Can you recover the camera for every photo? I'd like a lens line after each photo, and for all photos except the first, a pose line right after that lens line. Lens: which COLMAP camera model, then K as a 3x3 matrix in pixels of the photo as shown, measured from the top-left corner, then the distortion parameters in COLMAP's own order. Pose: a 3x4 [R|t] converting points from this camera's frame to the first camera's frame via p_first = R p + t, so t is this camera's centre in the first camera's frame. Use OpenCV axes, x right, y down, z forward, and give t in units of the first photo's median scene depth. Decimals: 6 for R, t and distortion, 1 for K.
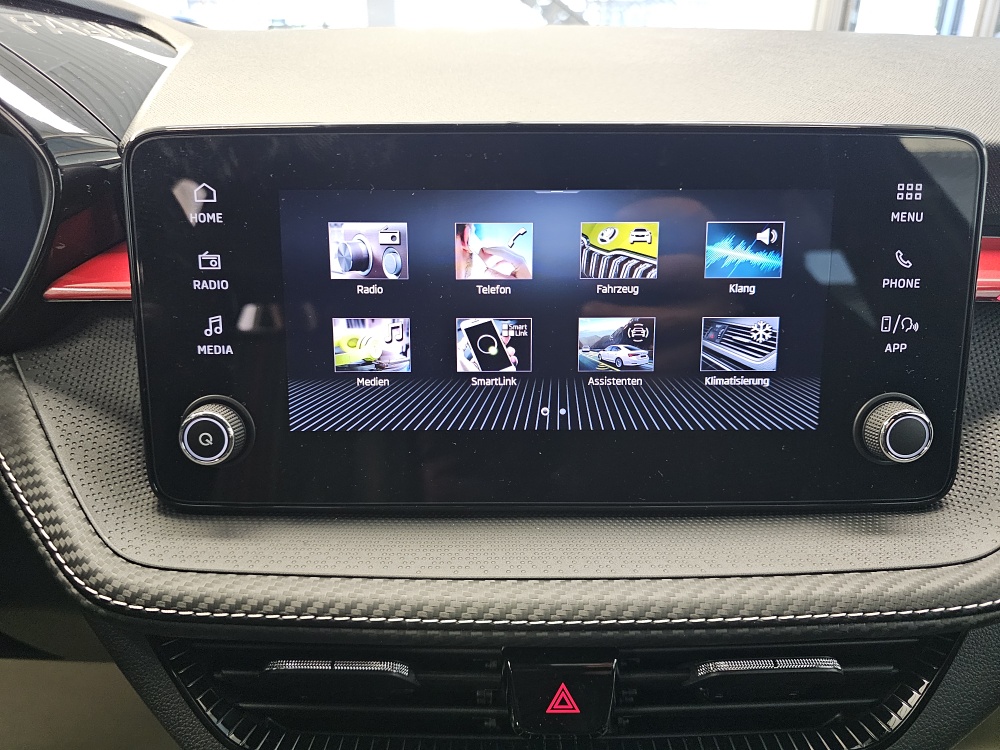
lens RADIAL K [[698.7, 0, 488.3], [0, 698.7, 360.6], [0, 0, 1]] dist [-0.007056, -0.009112]
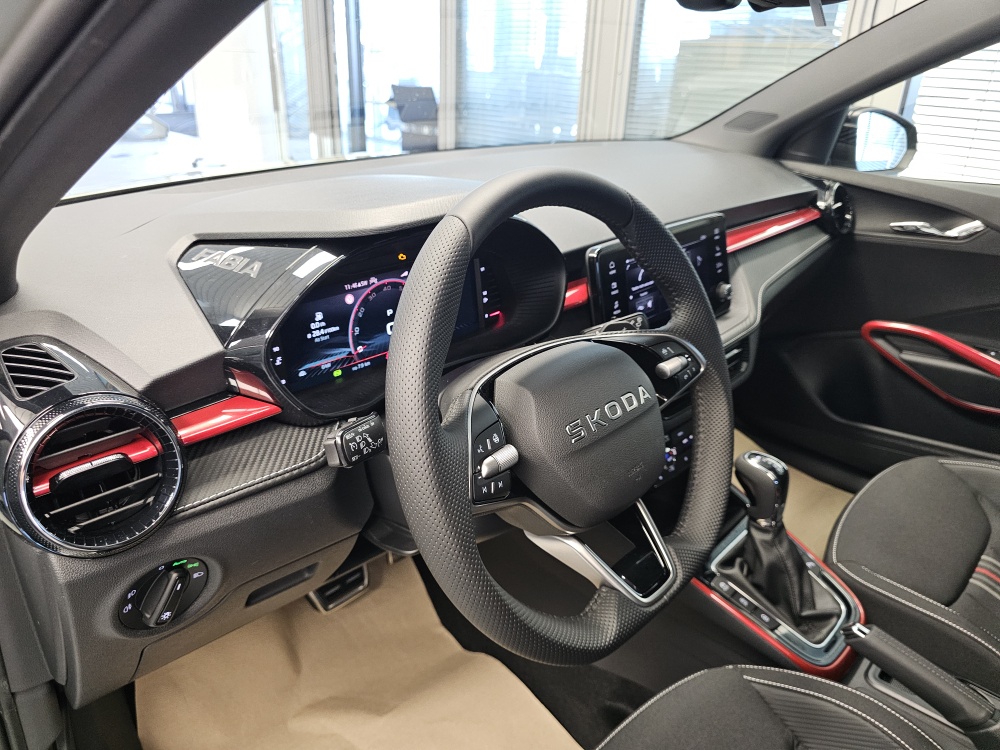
lens RADIAL K [[687.5, 0, 497.2], [0, 687.5, 362.2], [0, 0, 1]] dist [0.079458, -0.121753]
pose [[0.695923, -0.275032, 0.663362, -3.041138], [0.257043, 0.957951, 0.127510, -0.352581], [-0.670537, 0.081775, 0.737355, -0.985732]]
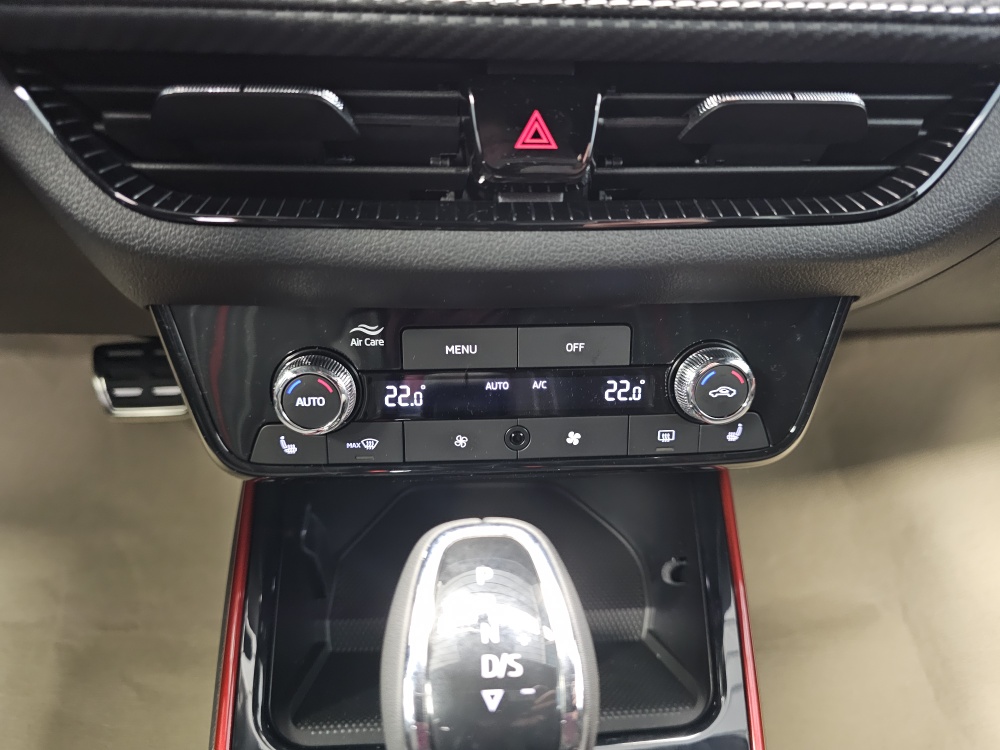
lens RADIAL K [[687.5, 0, 497.2], [0, 687.5, 362.2], [0, 0, 1]] dist [0.079458, -0.121753]
pose [[0.997300, -0.016725, 0.071505, -0.000359], [0.000537, 0.975355, 0.220642, 0.543236], [-0.073433, -0.220008, 0.972730, 0.152937]]
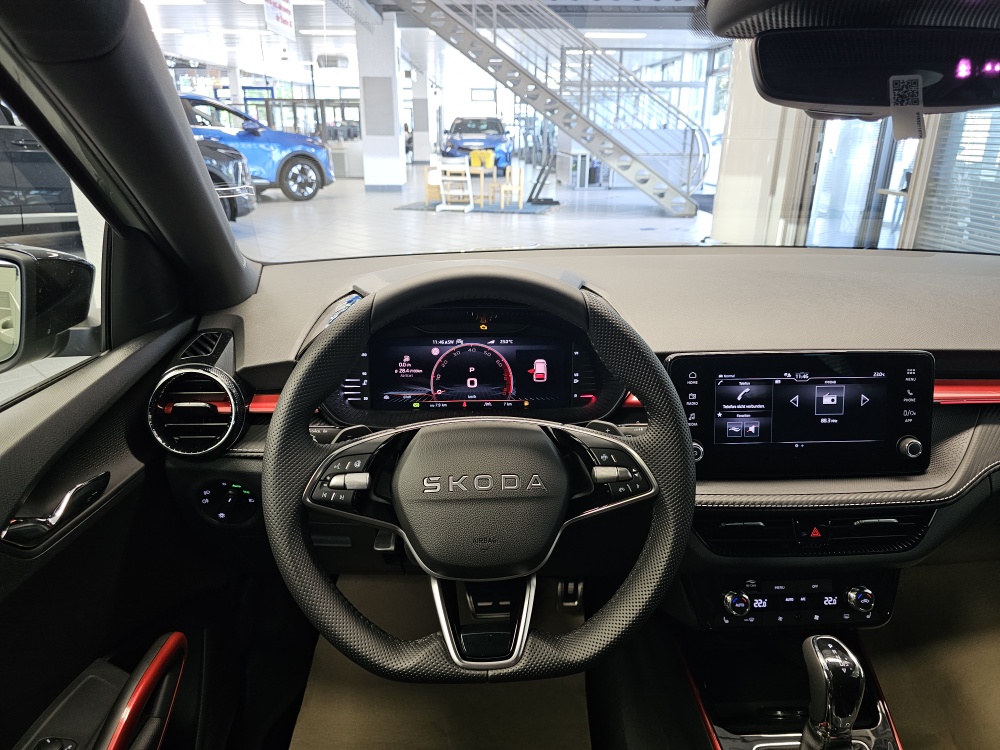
lens RADIAL K [[677.3, 0, 501.2], [0, 677.3, 371.9], [0, 0, 1]] dist [0.077886, -0.085744]
pose [[0.998334, -0.011491, 0.056537, -1.442368], [0.014903, 0.998069, -0.060296, -0.079625], [-0.055735, 0.061038, 0.996578, -2.031613]]
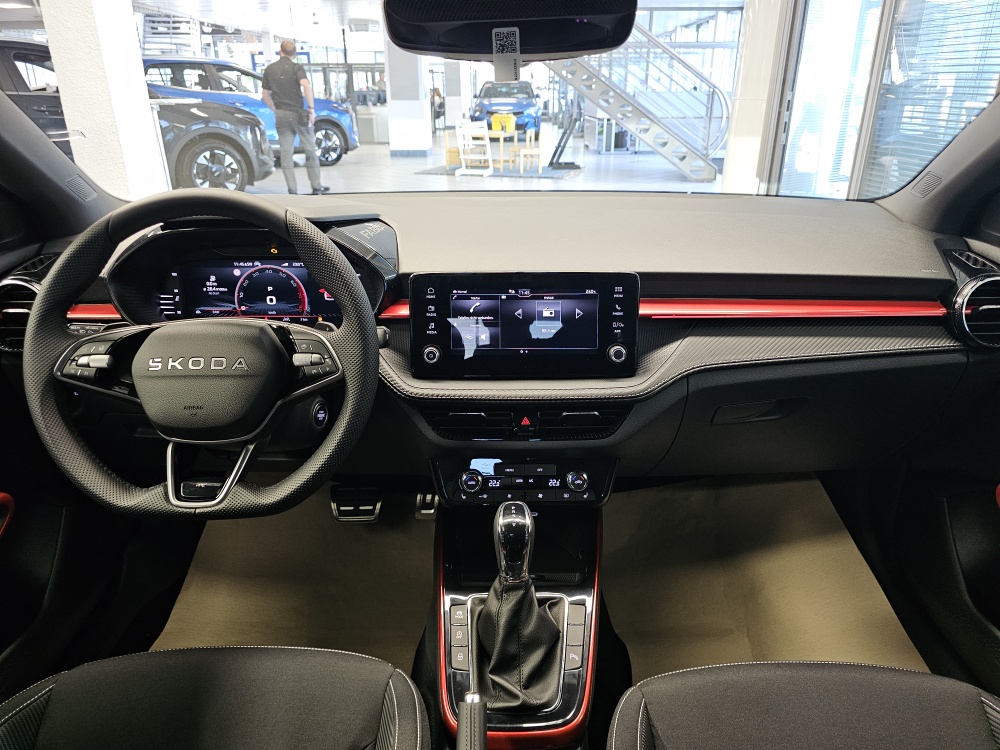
lens RADIAL K [[675.6, 0, 511.3], [0, 675.6, 372.4], [0, 0, 1]] dist [0.073411, -0.089410]
pose [[0.999938, -0.002243, 0.010881, -0.012424], [0.002399, 0.999894, -0.014358, 0.255399], [-0.010848, 0.014383, 0.999838, -2.637964]]
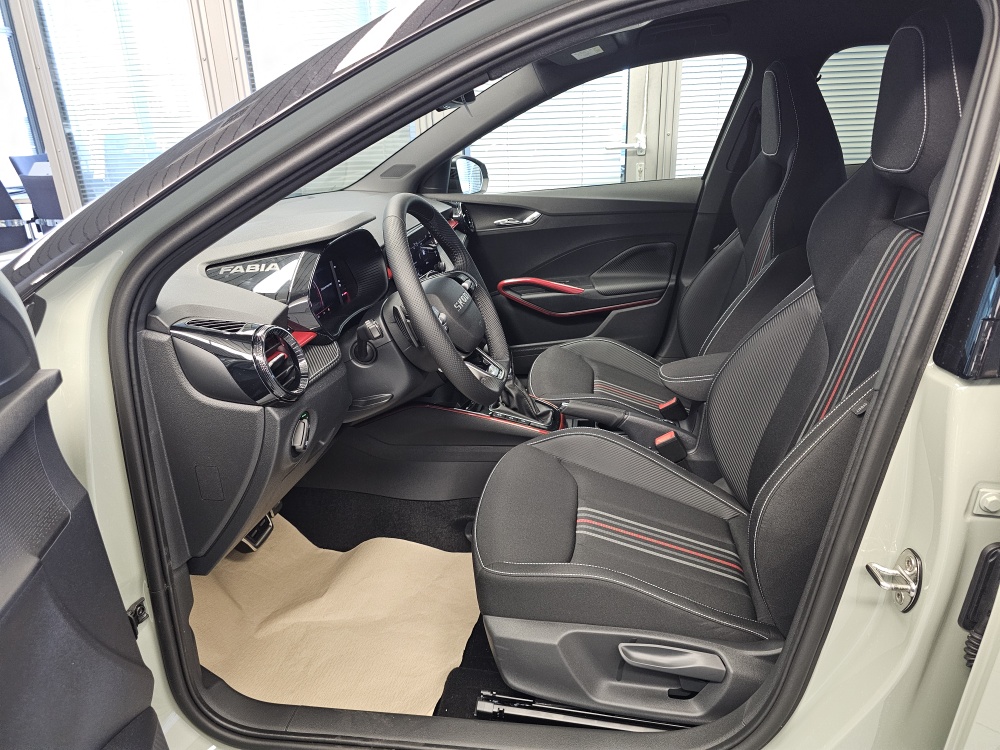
lens RADIAL K [[677.3, 0, 501.2], [0, 677.3, 371.9], [0, 0, 1]] dist [0.077886, -0.085744]
pose [[0.137232, -0.352125, 0.925838, -5.827543], [0.422122, 0.866349, 0.266931, -0.534128], [-0.896092, 0.354185, 0.267531, -0.899706]]
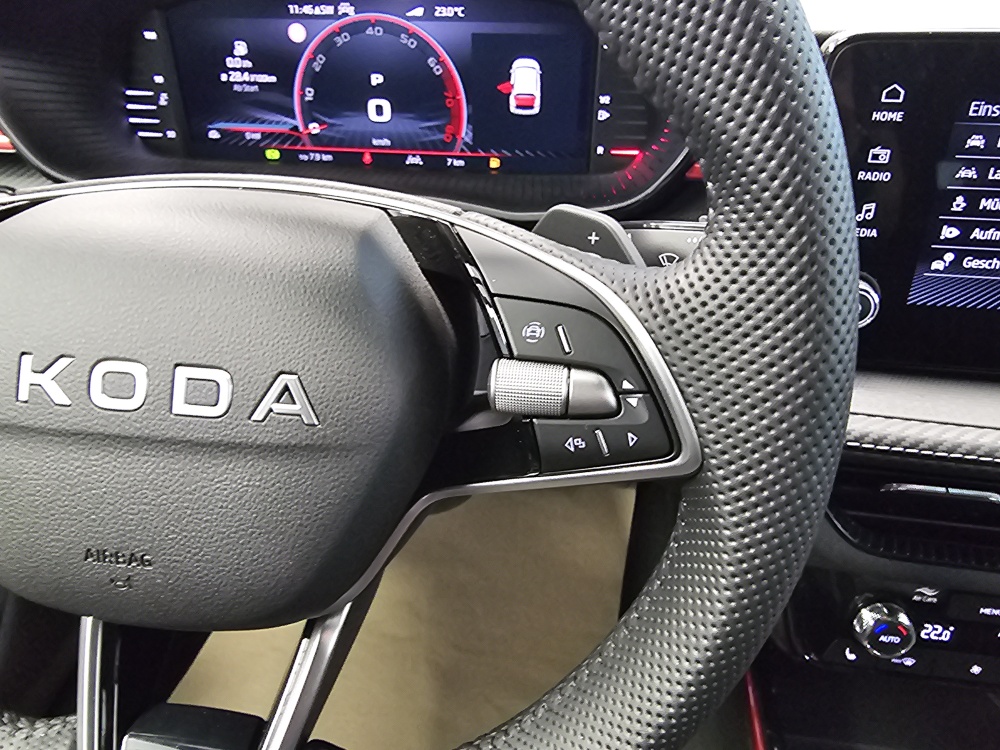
lens RADIAL K [[694.9, 0, 494.2], [0, 694.9, 369.6], [0, 0, 1]] dist [0.002164, -0.005243]
pose [[0.988852, 0.076996, -0.127449, -0.864310], [-0.043646, 0.968213, 0.246289, -0.055307], [0.142361, -0.237981, 0.960780, -0.280652]]
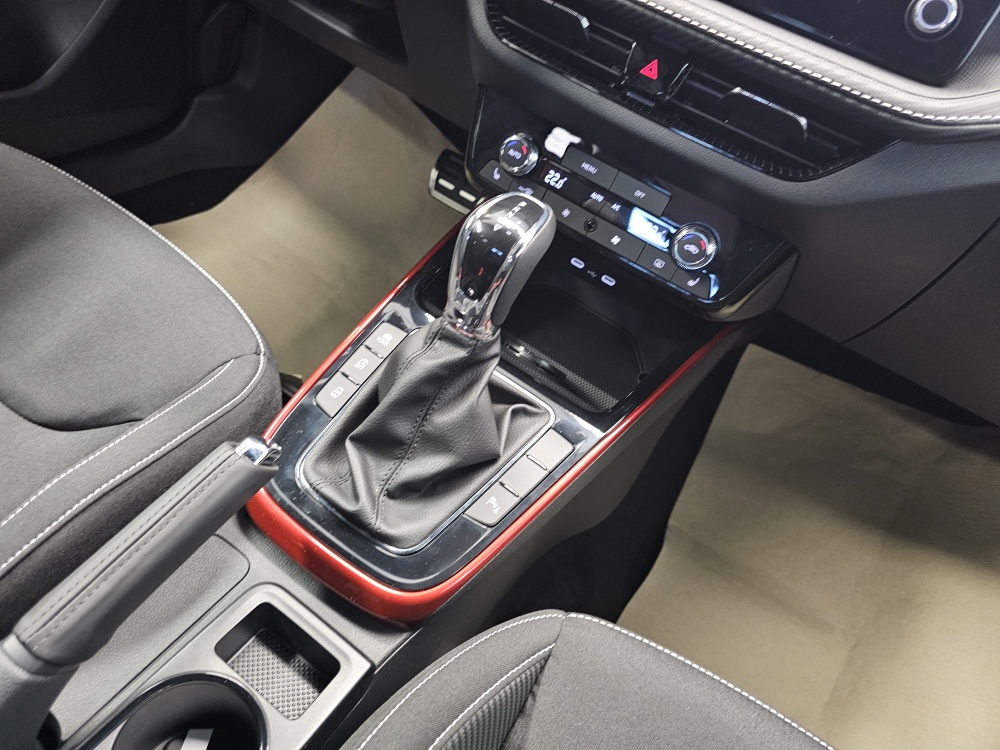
lens RADIAL K [[687.5, 0, 497.2], [0, 687.5, 362.2], [0, 0, 1]] dist [0.079458, -0.121753]
pose [[0.812286, 0.521070, -0.262064, 0.623651], [-0.431484, 0.839158, 0.331112, 0.670111], [0.392446, -0.155881, 0.906470, -0.878454]]
